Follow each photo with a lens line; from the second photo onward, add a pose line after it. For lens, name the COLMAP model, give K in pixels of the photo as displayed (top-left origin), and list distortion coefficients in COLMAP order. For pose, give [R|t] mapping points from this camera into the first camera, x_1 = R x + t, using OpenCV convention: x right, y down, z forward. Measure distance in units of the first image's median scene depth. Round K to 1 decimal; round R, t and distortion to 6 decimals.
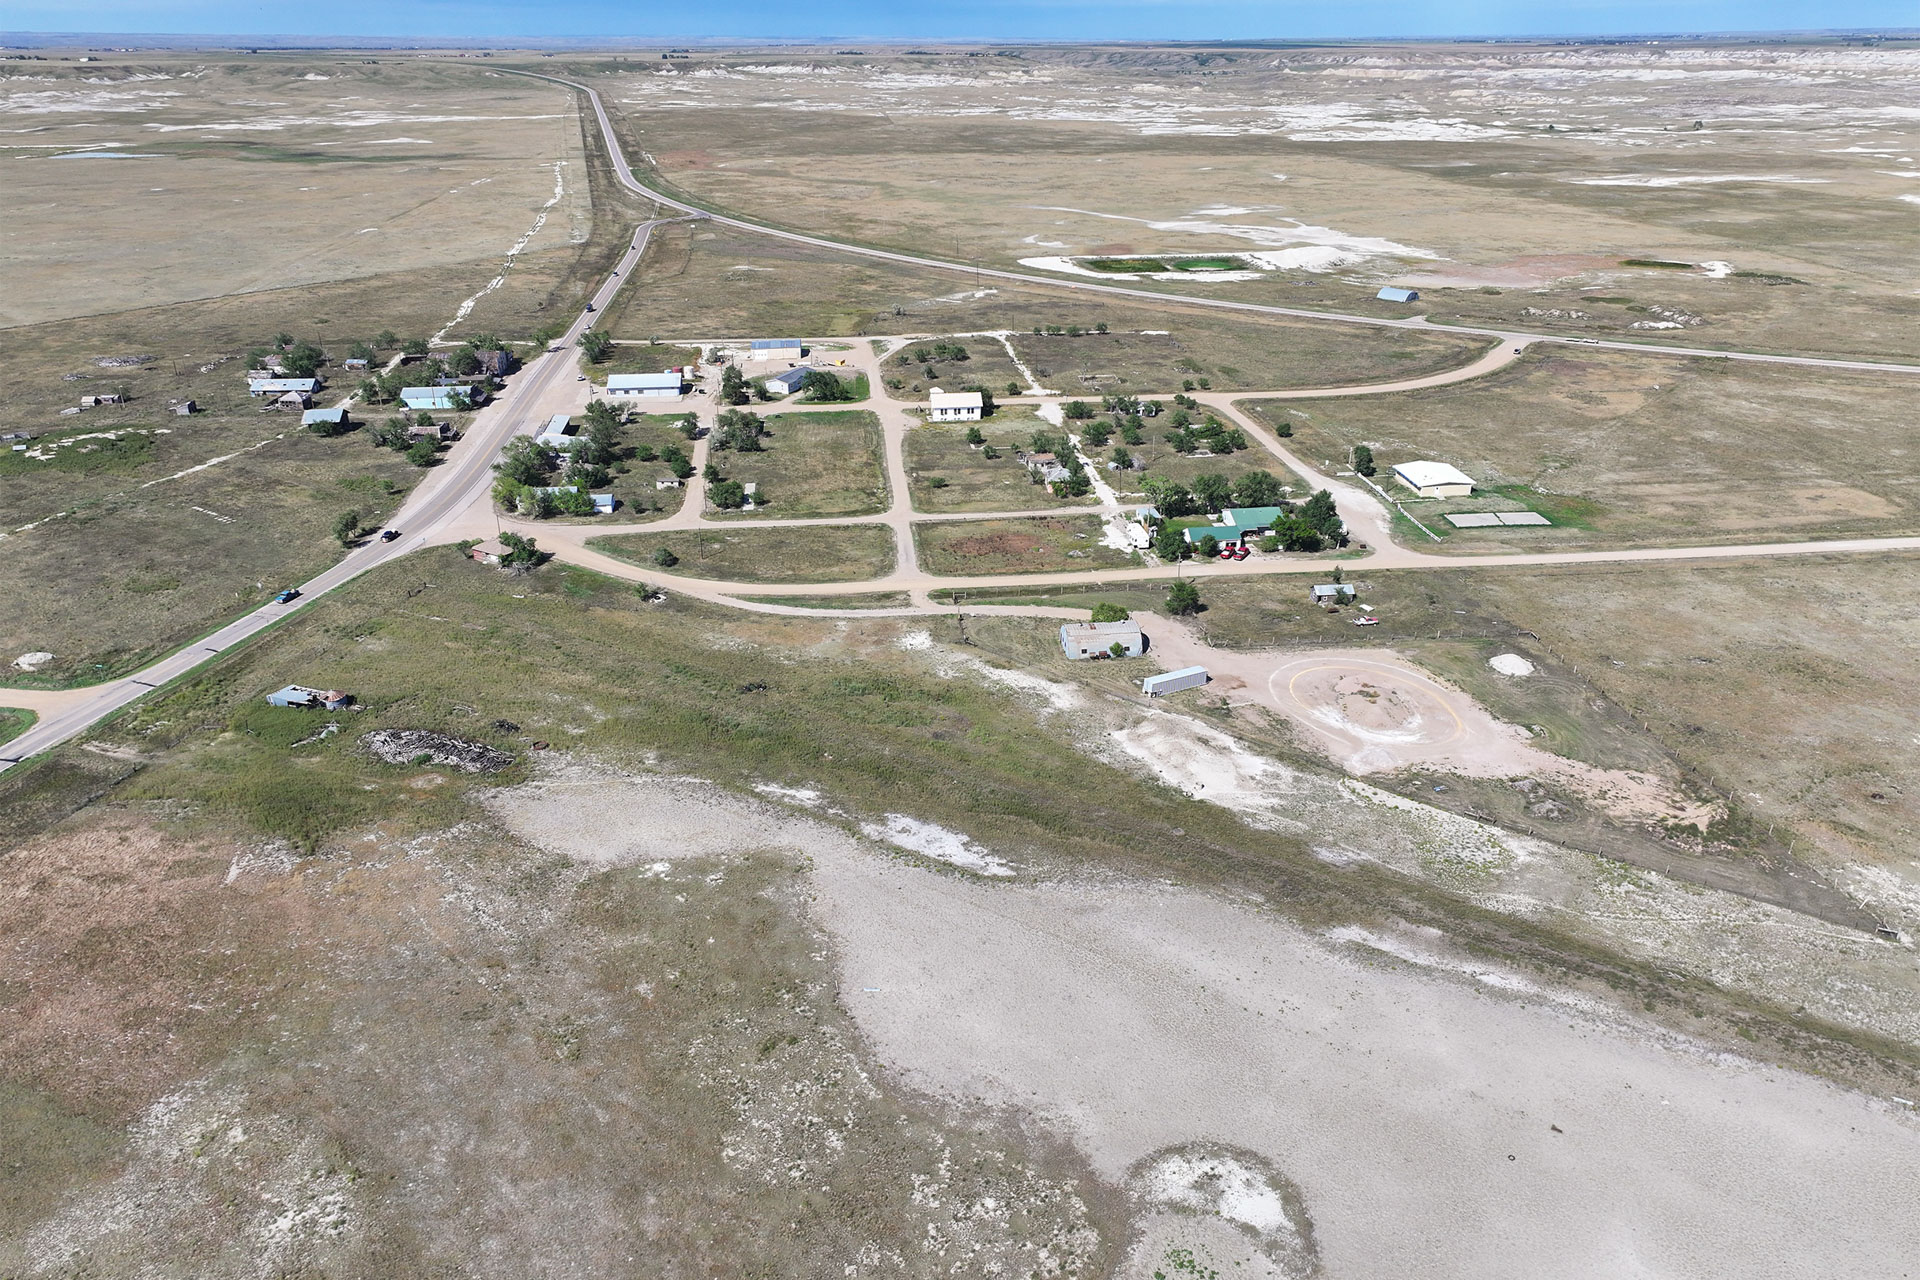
lens RADIAL K [[1355.5, 0, 984.3], [0, 1355.5, 642.3], [0, 0, 1]] dist [-0.000474, 0.023244]
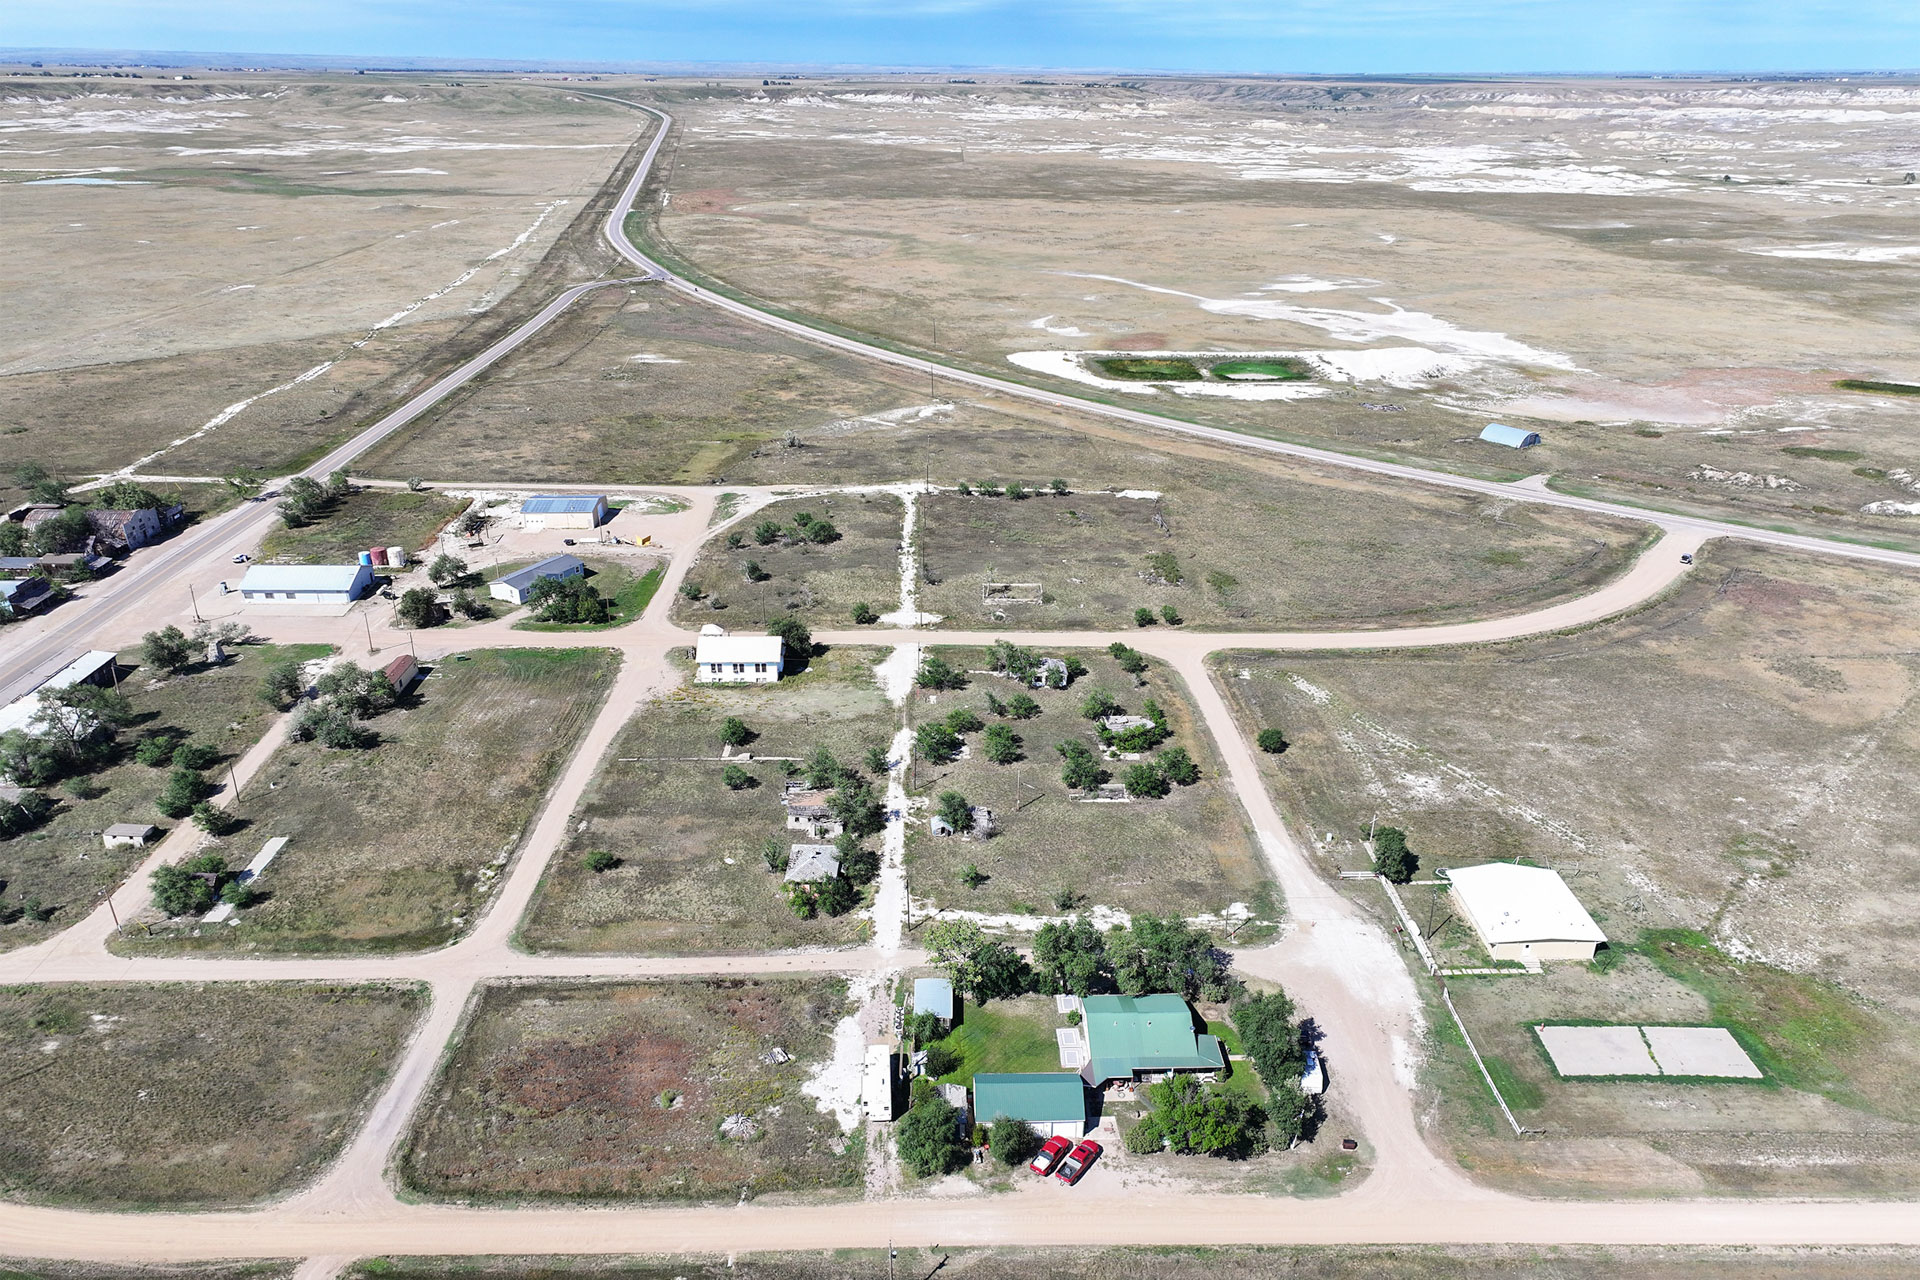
lens RADIAL K [[1350.5, 0, 974.3], [0, 1350.5, 736.1], [0, 0, 1]] dist [-0.004433, 0.029106]
pose [[0.995313, 0.053111, -0.080820, 0.097361], [-0.049825, 0.997868, 0.042150, -0.121542], [0.082886, -0.037926, 0.995837, 0.284923]]
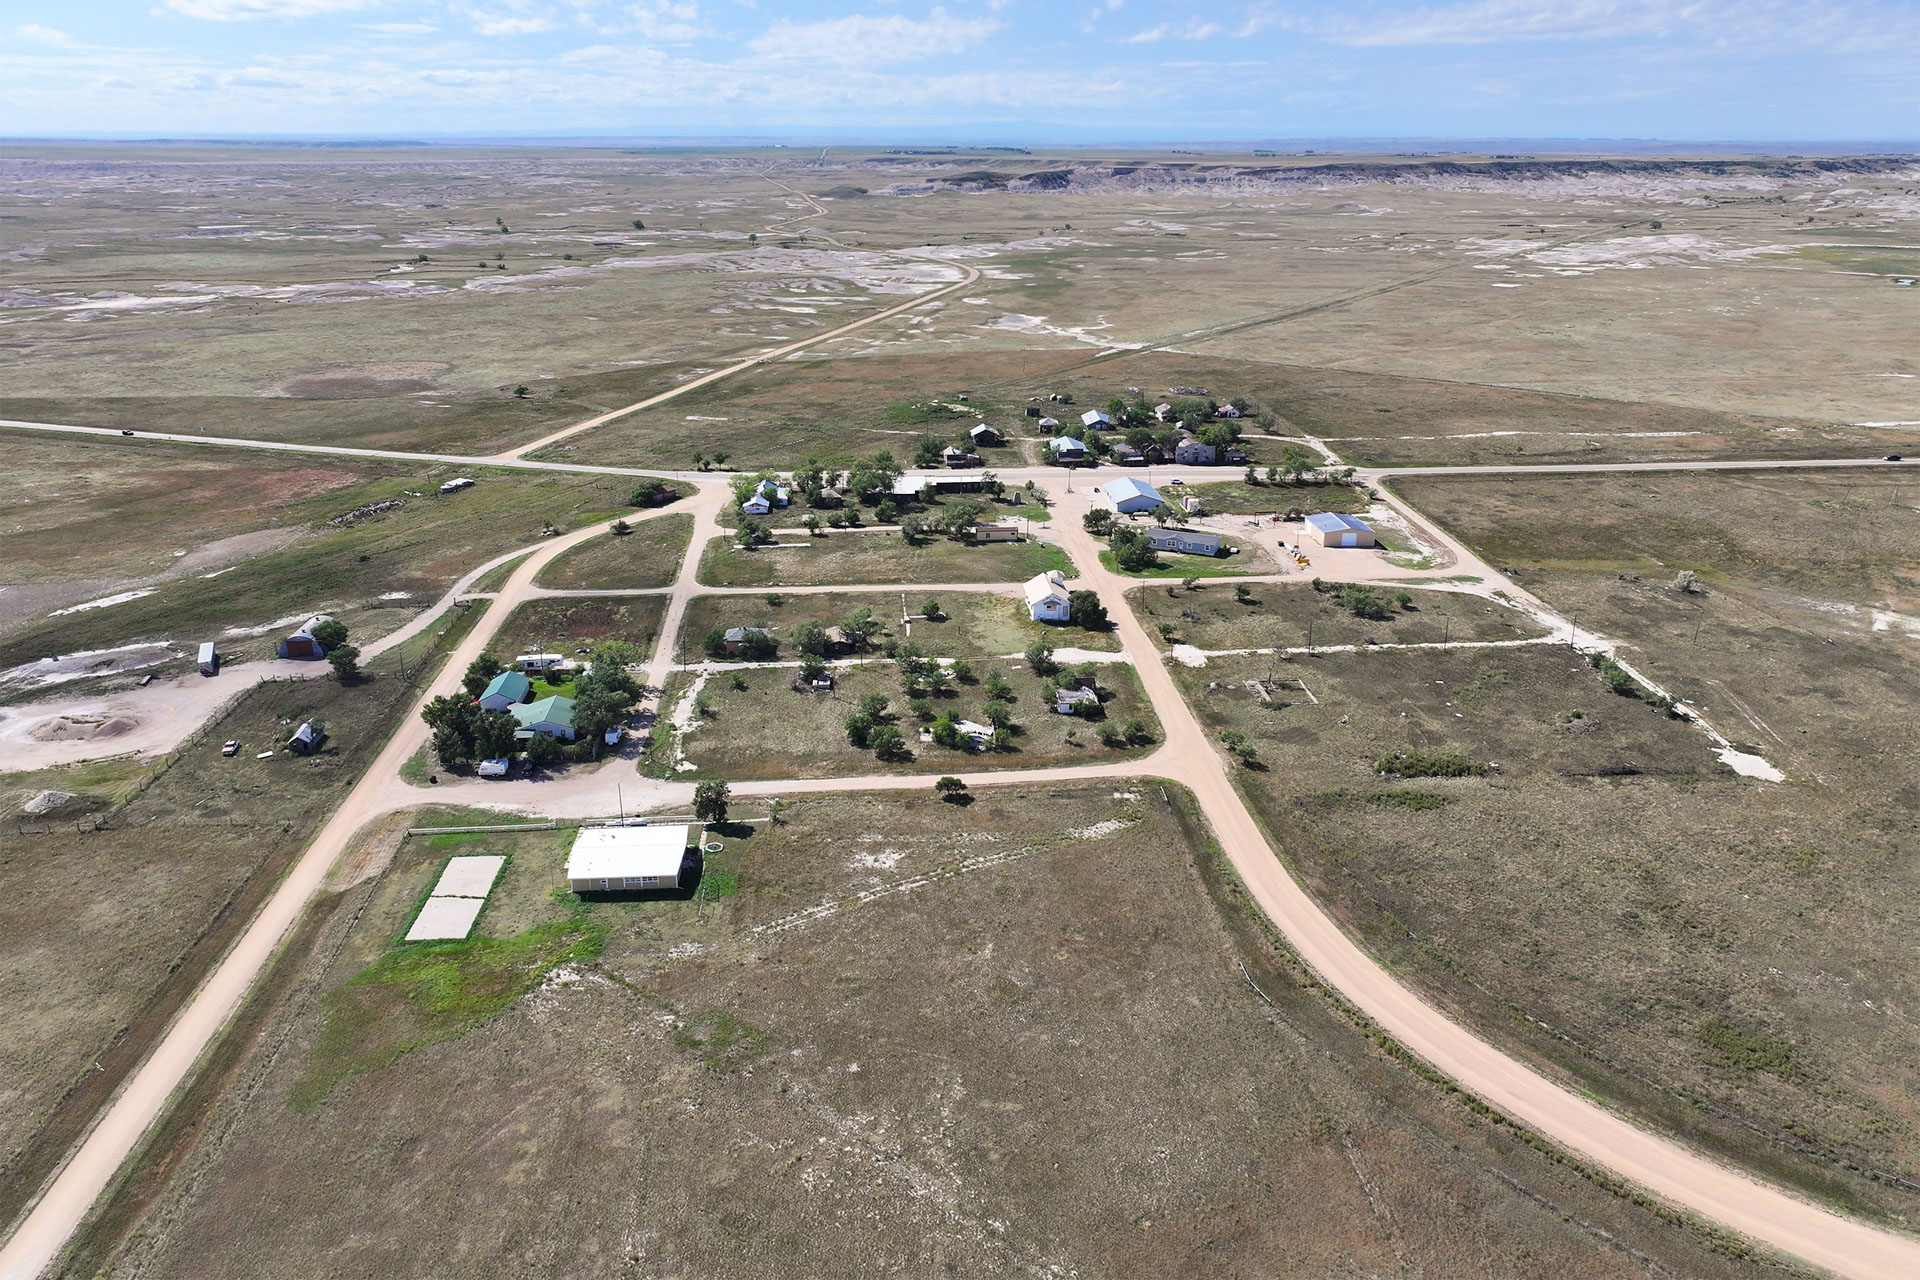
lens RADIAL K [[1317.0, 0, 961.9], [0, 1317.0, 614.4], [0, 0, 1]] dist [0.004321, 0.006537]
pose [[-0.043463, 0.343342, -0.938204, 0.519294], [-0.412772, 0.849019, 0.329826, -0.290651], [0.909797, 0.401600, 0.104821, 0.627687]]
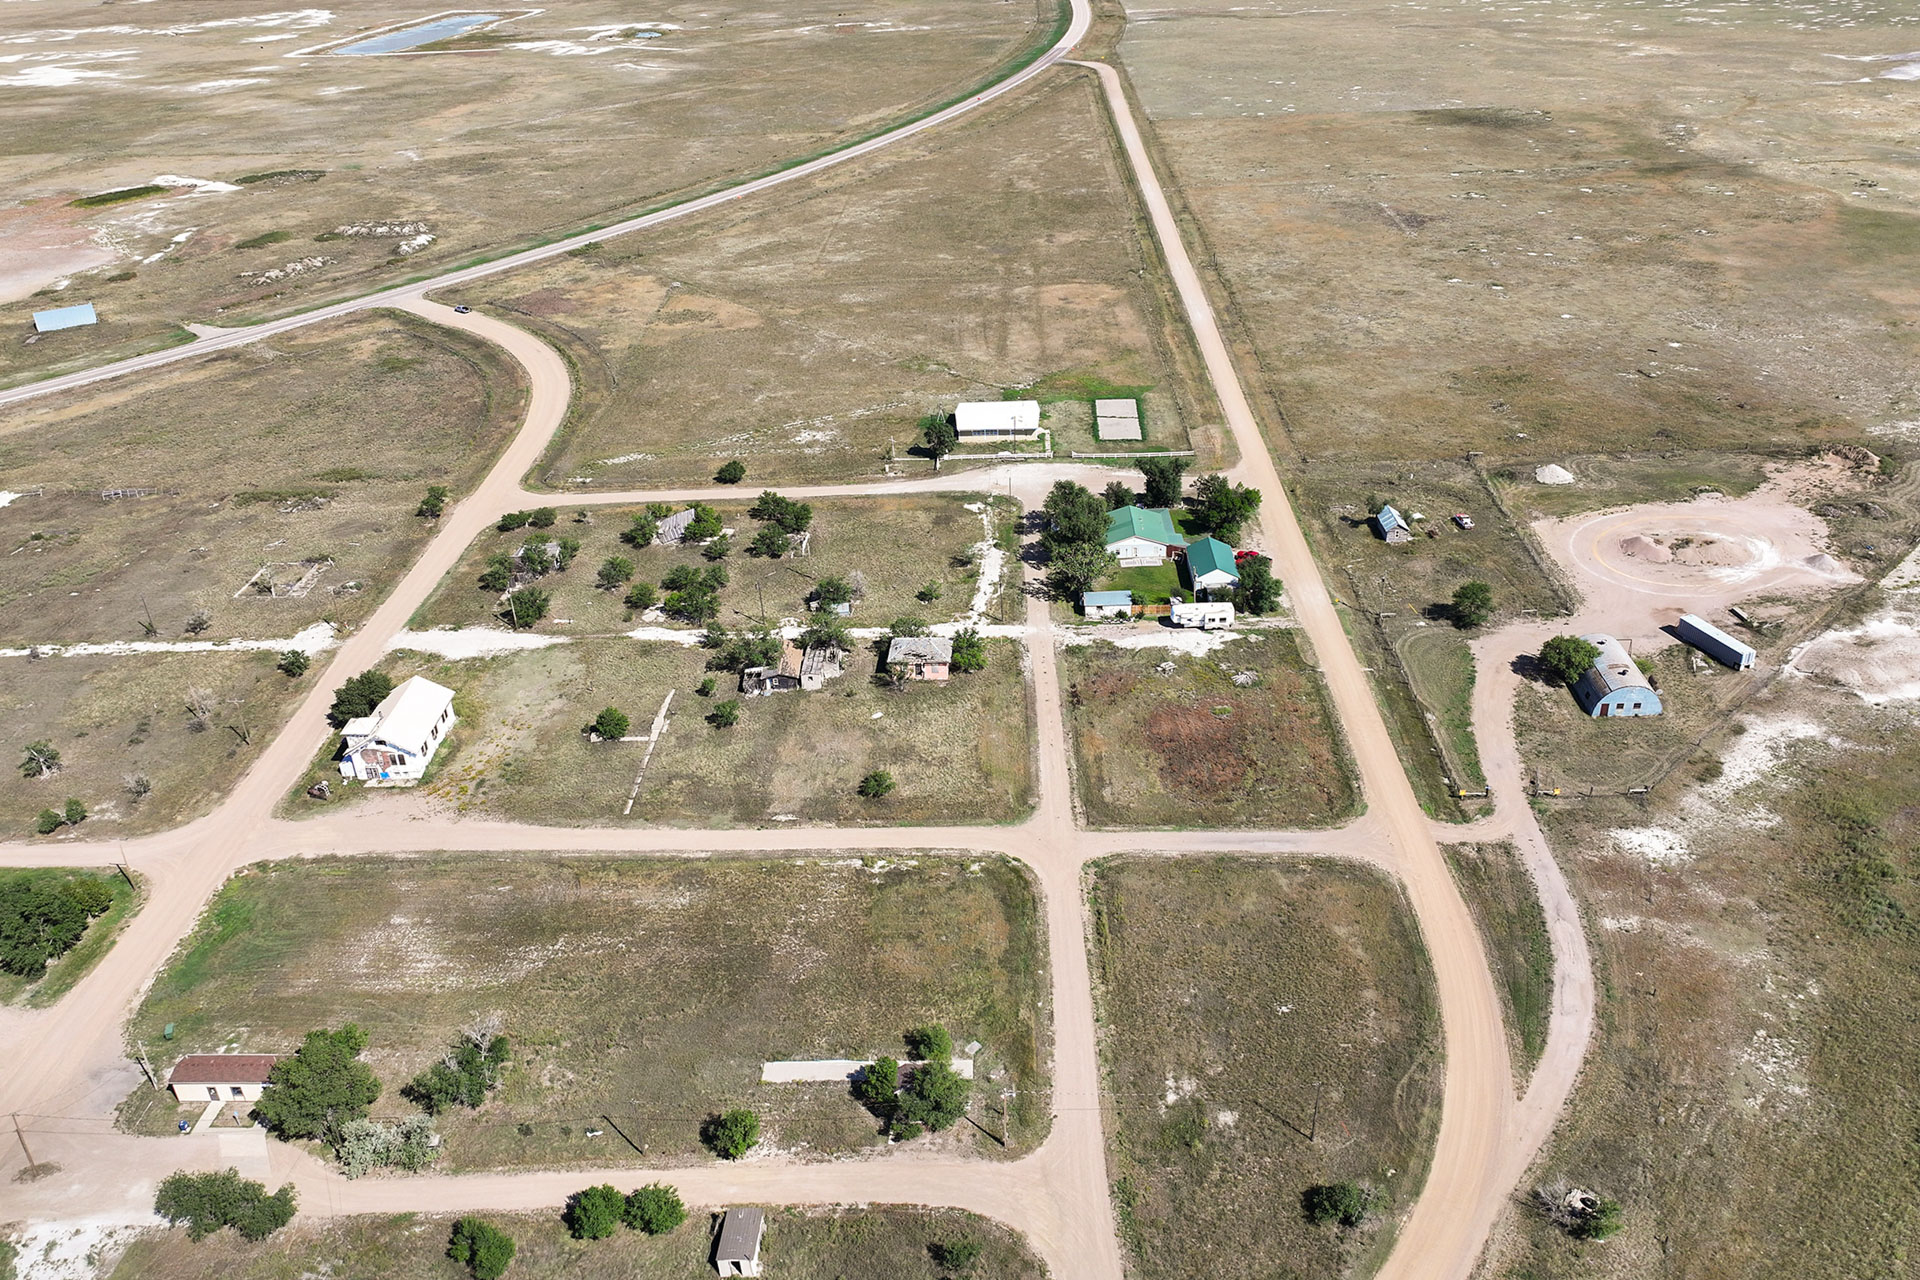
lens RADIAL K [[1376.4, 0, 964.6], [0, 1376.4, 641.5], [0, 0, 1]] dist [0.003324, 0.003879]
pose [[0.146900, -0.507928, 0.848781, -0.271429], [0.442153, 0.801308, 0.402996, -0.217676], [-0.884828, 0.316092, 0.342294, 0.472557]]
